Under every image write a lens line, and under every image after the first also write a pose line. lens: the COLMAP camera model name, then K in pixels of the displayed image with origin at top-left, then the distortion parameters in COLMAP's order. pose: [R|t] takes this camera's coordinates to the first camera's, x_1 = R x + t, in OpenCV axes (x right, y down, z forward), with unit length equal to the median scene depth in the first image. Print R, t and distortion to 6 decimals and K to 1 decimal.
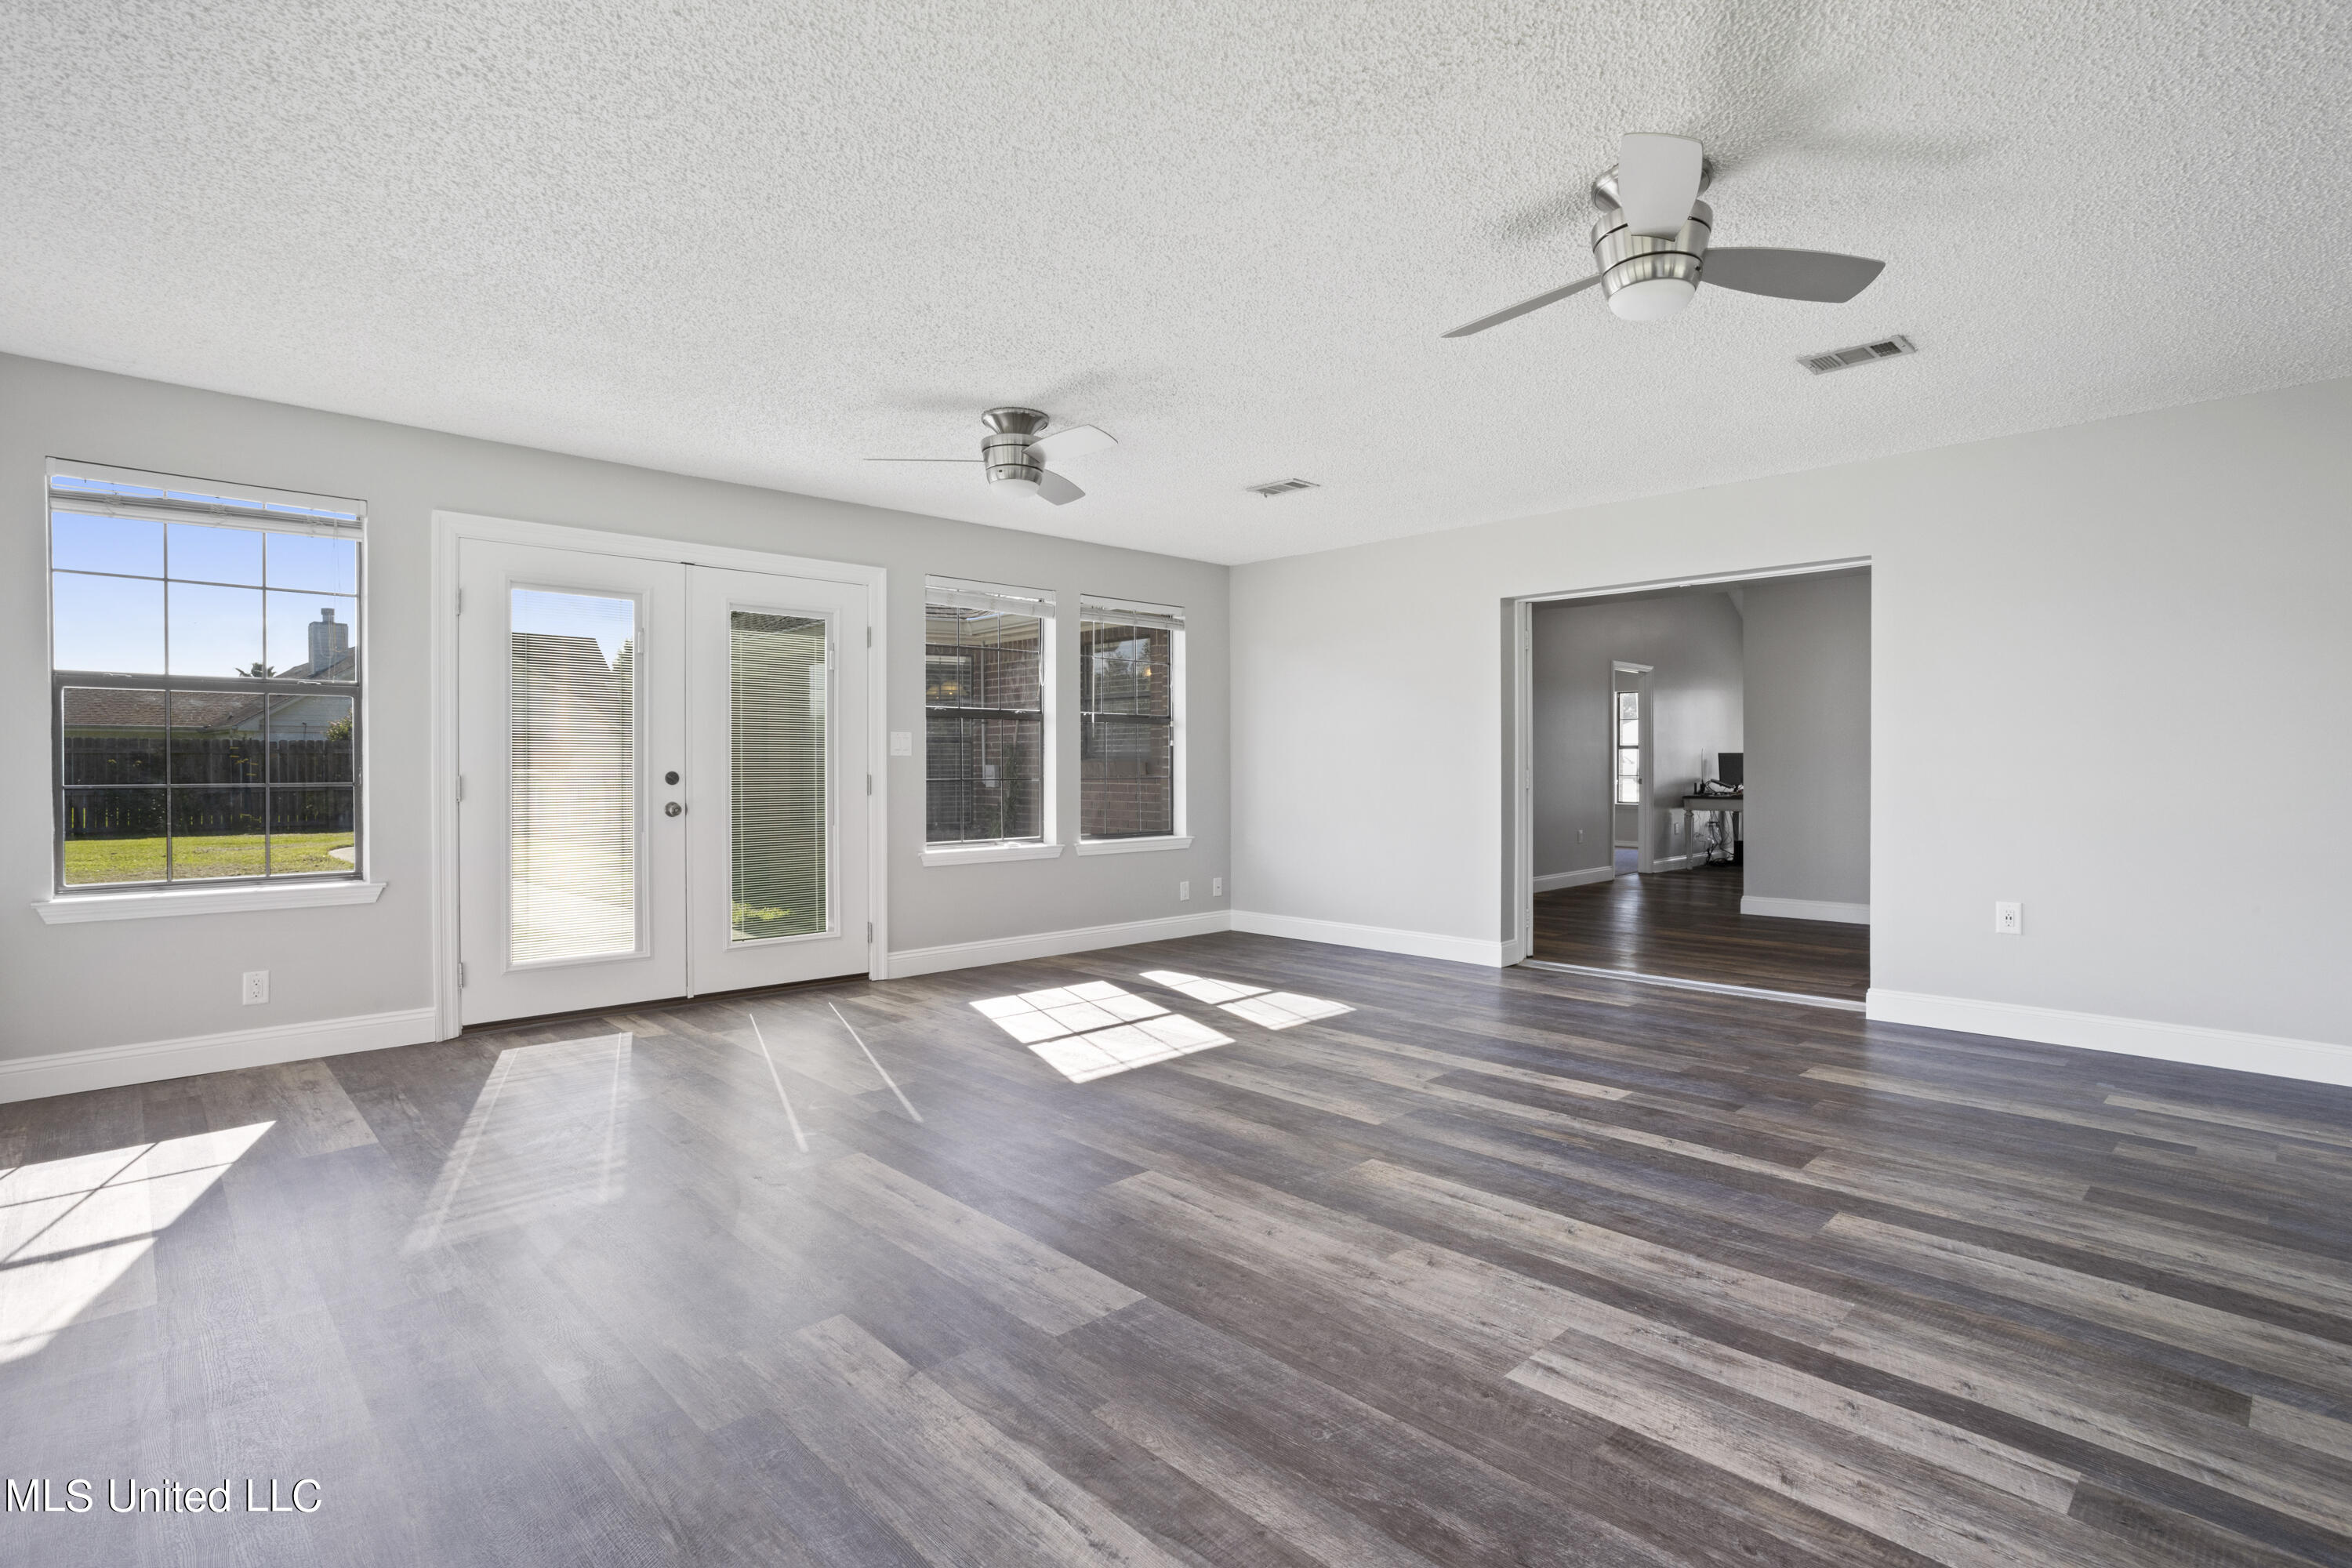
lens RADIAL K [[1123.3, 0, 1175.2], [0, 1123.3, 782.1], [0, 0, 1]] dist [-0.039577, 0.012967]
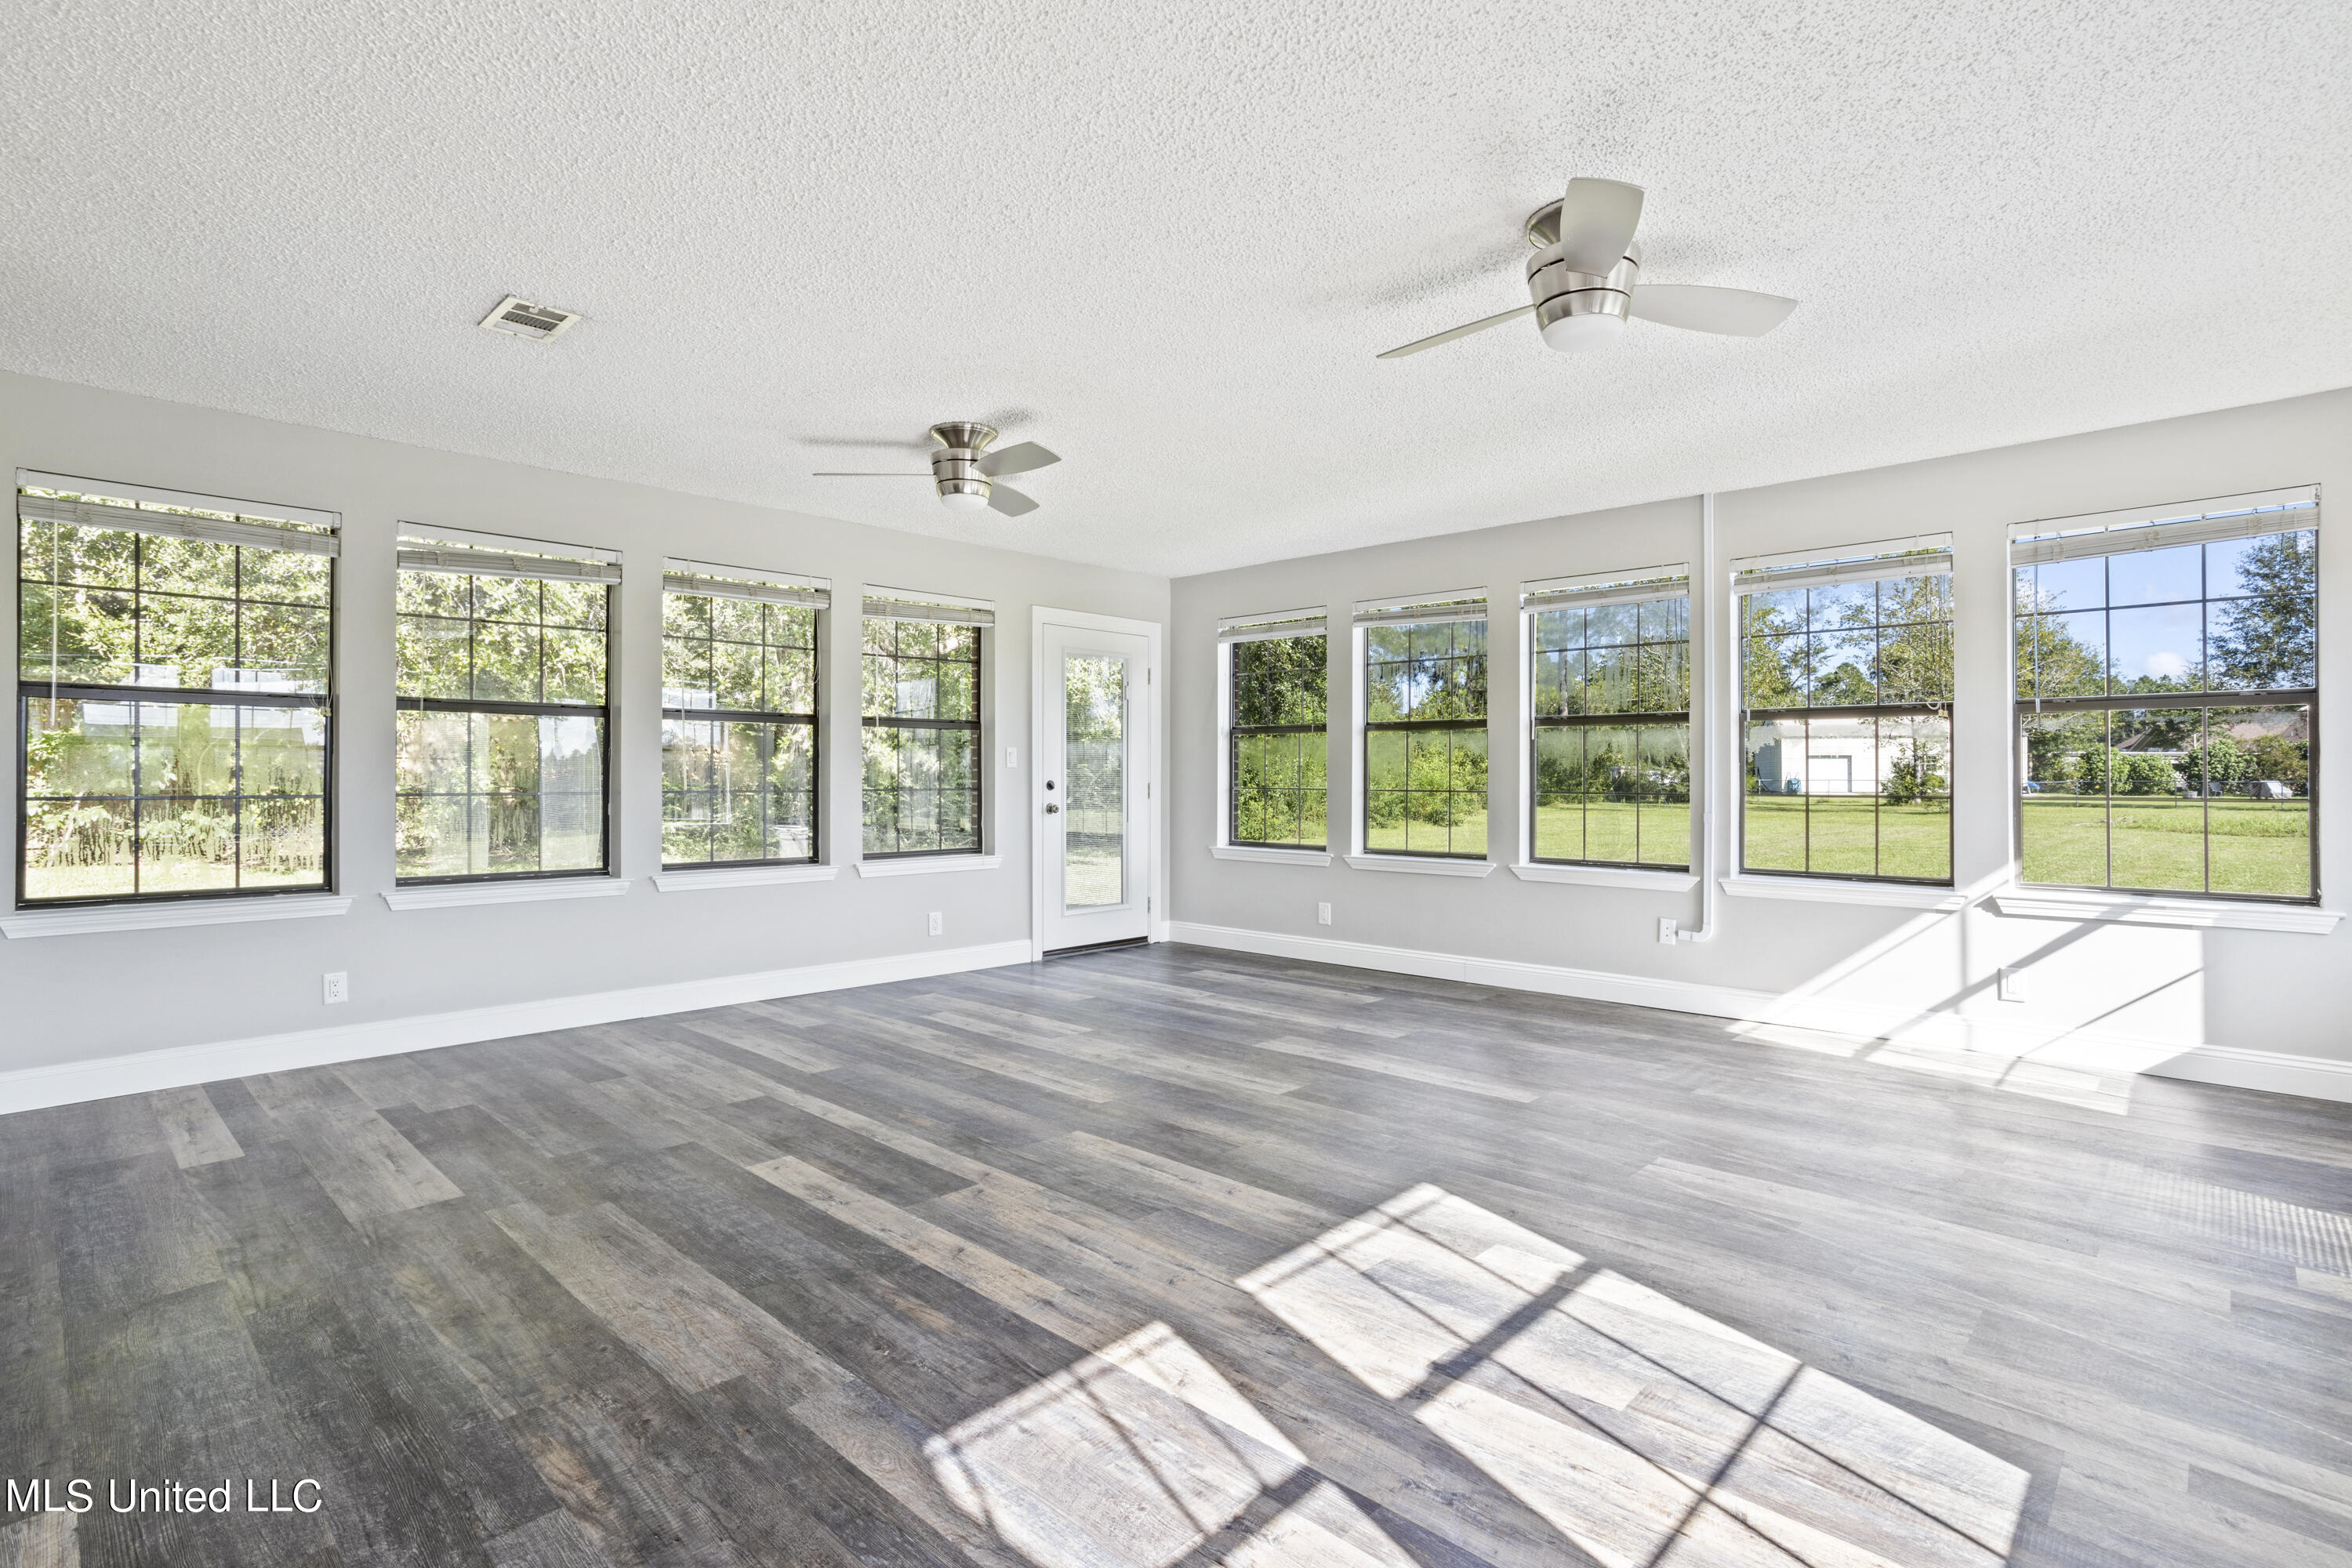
lens RADIAL K [[1123.3, 0, 1167.9], [0, 1123.3, 766.8], [0, 0, 1]] dist [-0.039577, 0.012967]
pose [[-0.999030, -0.000718, -0.044018, 0.148688], [-0.000813, 0.999997, 0.002153, -0.027860], [0.044017, 0.002186, -0.999028, 2.097768]]
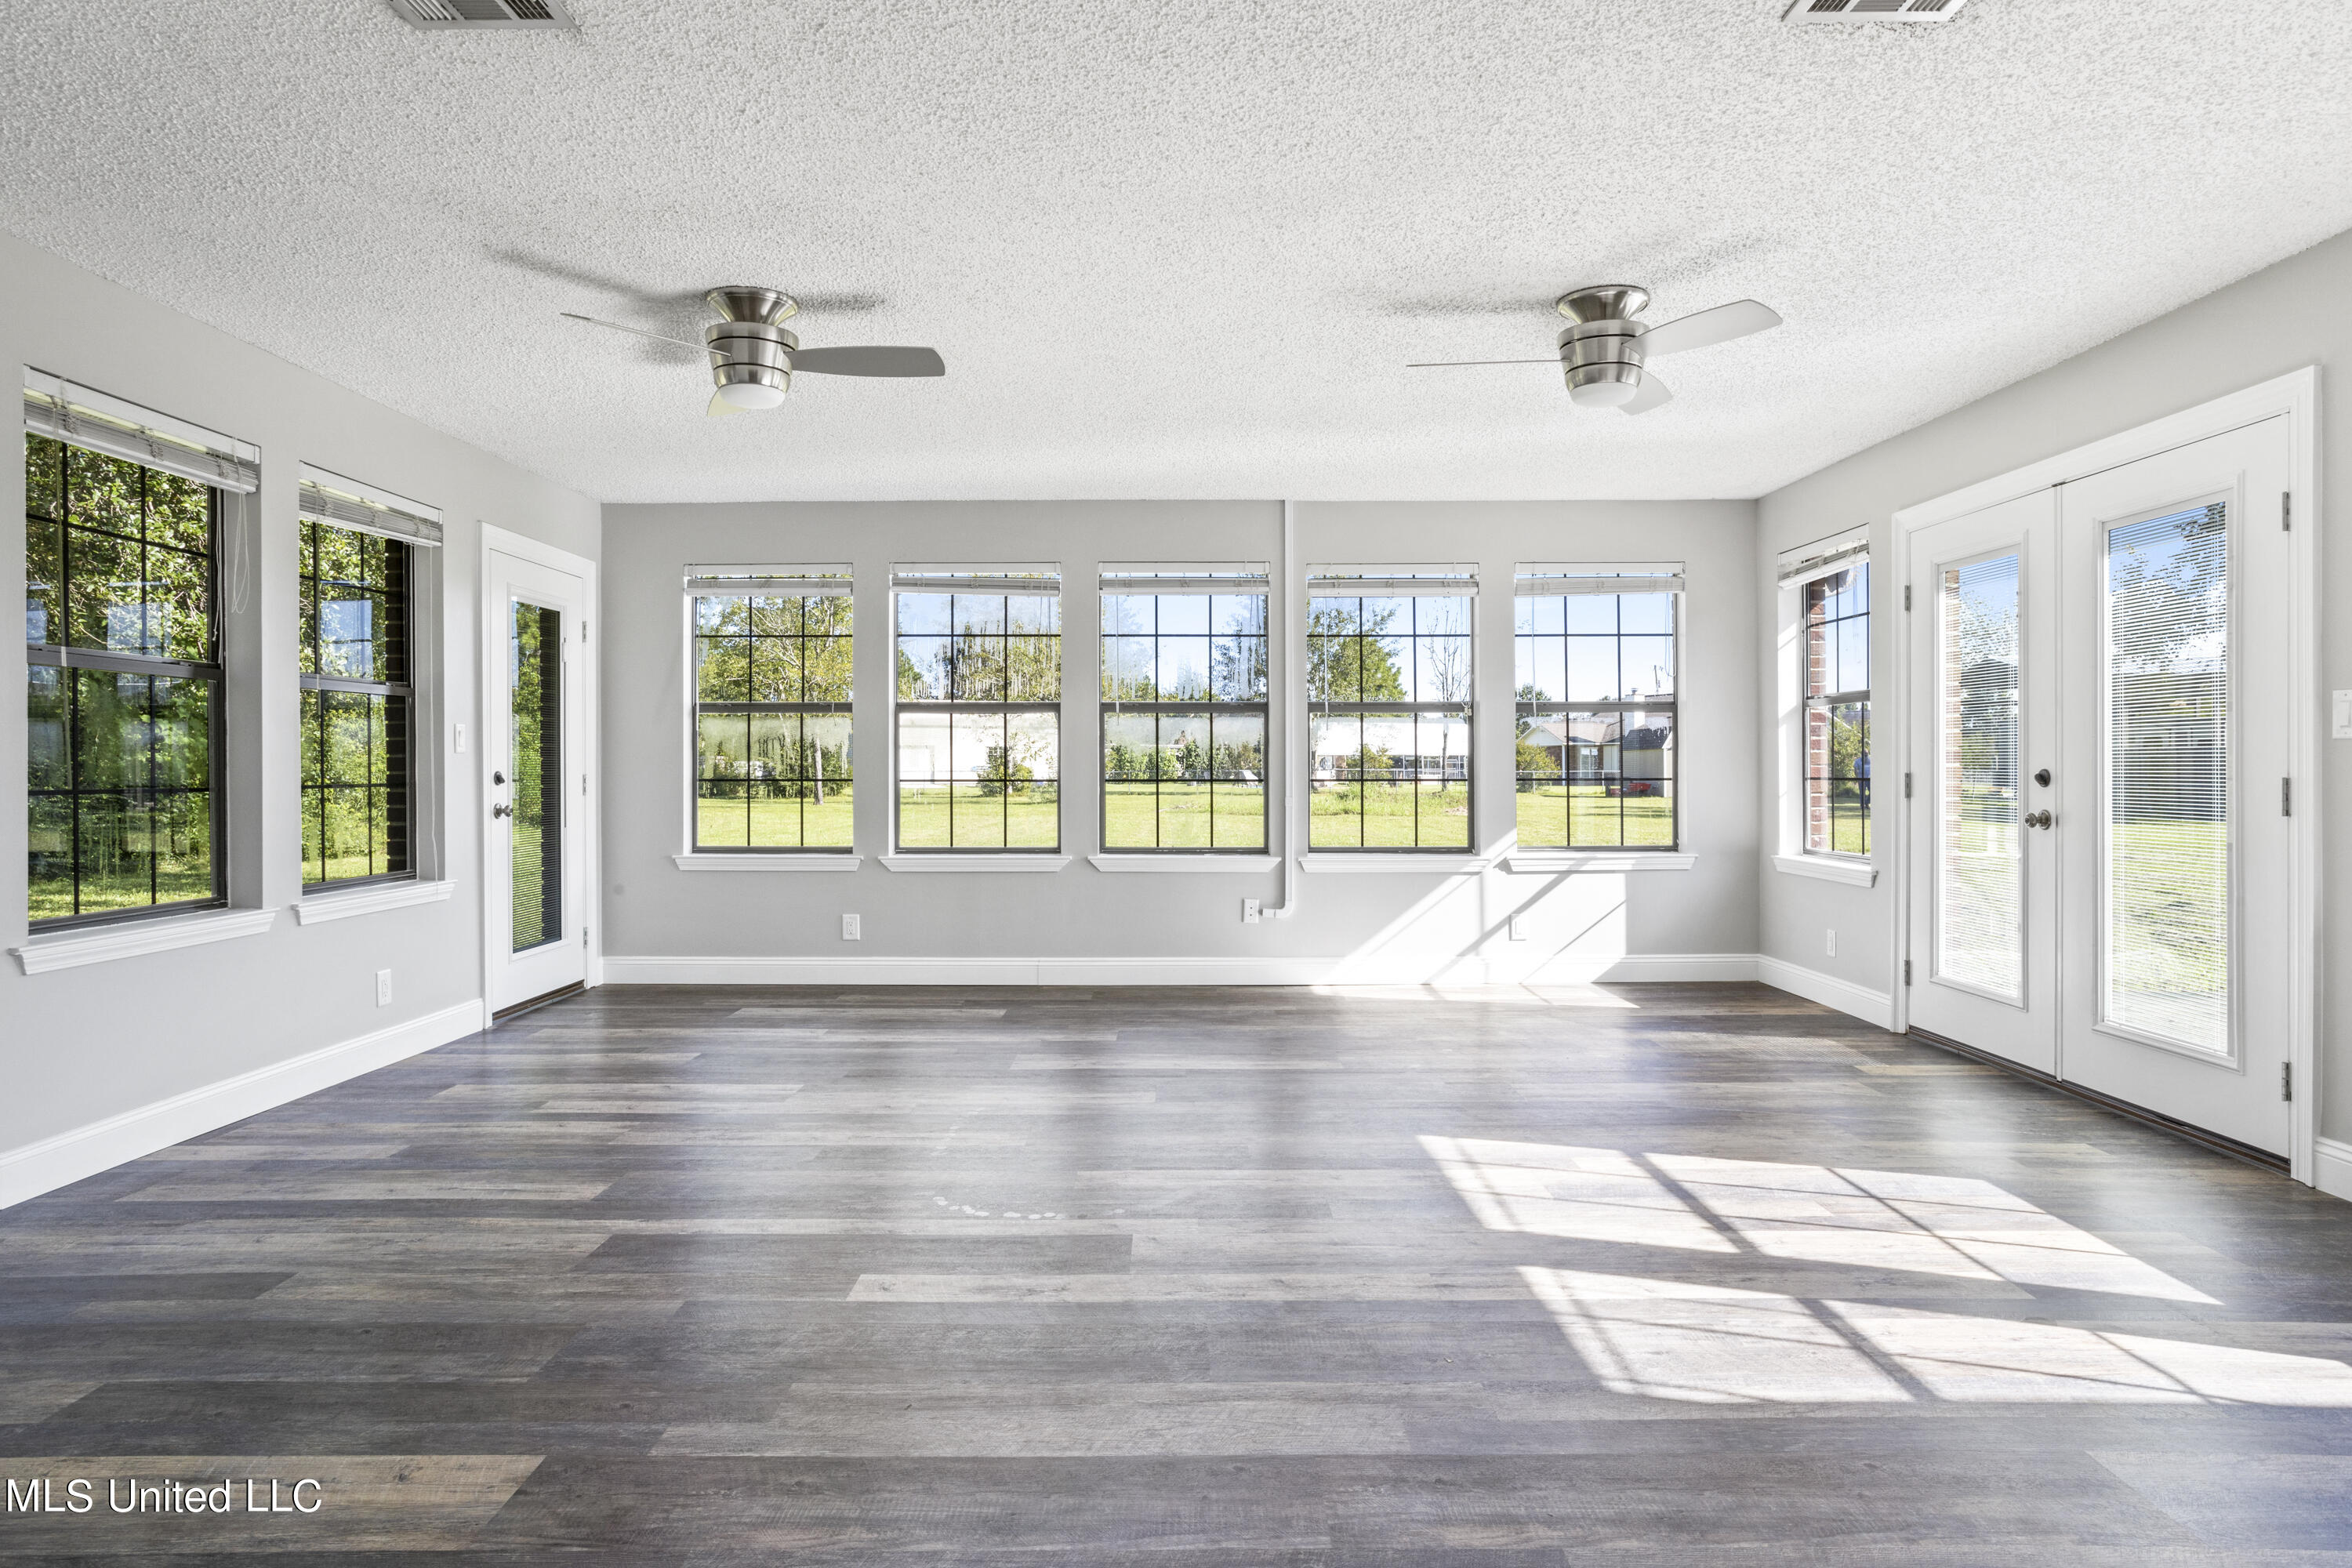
lens RADIAL K [[1331.3, 0, 1172.6], [0, 1331.3, 783.0], [0, 0, 1]] dist [-0.018885, 0.002086]
pose [[-0.691182, 0.010394, -0.722606, 0.918538], [-0.005565, 0.999790, 0.019704, -0.022177], [0.722659, 0.017640, -0.690979, 1.845663]]
